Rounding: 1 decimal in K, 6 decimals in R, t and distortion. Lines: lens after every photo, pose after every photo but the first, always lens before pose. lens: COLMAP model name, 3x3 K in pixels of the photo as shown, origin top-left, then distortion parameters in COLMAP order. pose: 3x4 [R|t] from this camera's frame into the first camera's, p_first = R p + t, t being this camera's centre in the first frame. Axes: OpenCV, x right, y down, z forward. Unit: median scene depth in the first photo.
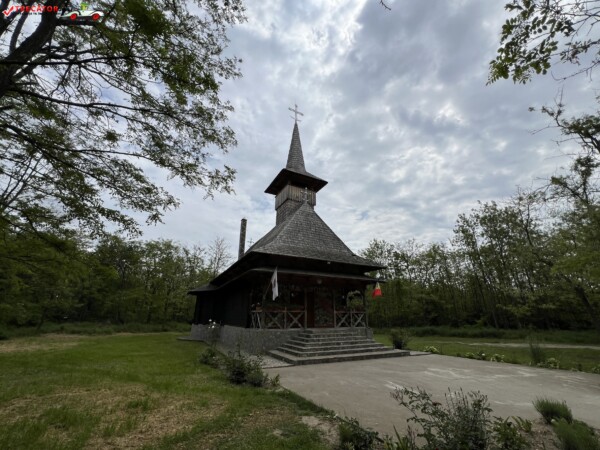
lens RADIAL K [[240.7, 0, 300.0], [0, 240.7, 225.0], [0, 0, 1]] dist [0.001092, 0.000166]
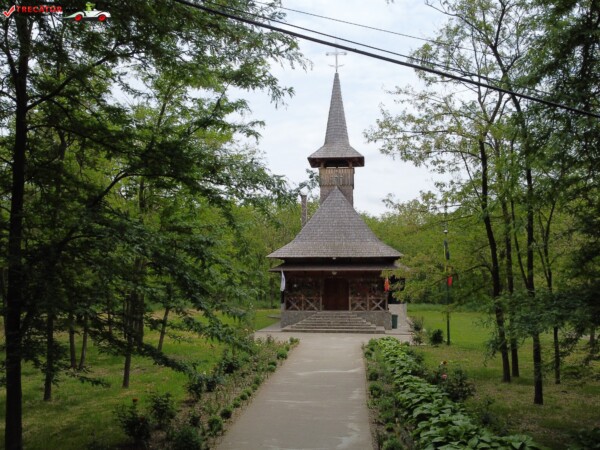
lens RADIAL K [[563.6, 0, 300.0], [0, 563.6, 225.0], [0, 0, 1]] dist [0.118988, -0.000297]
pose [[0.831593, -0.054910, -0.552665, 1.256448], [0.200694, 0.957568, 0.206845, -0.498770], [0.517856, -0.282927, 0.807327, -1.035945]]
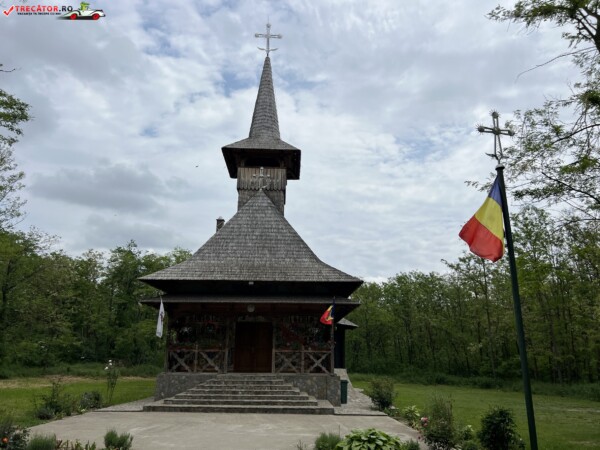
lens RADIAL K [[453.3, 0, 300.0], [0, 453.3, 225.0], [0, 0, 1]] dist [0.030034, -0.003310]
pose [[0.900478, -0.112669, -0.420054, 0.699113], [0.144335, 0.988539, 0.044262, -0.042326], [0.410252, -0.100485, 0.906419, -0.111834]]
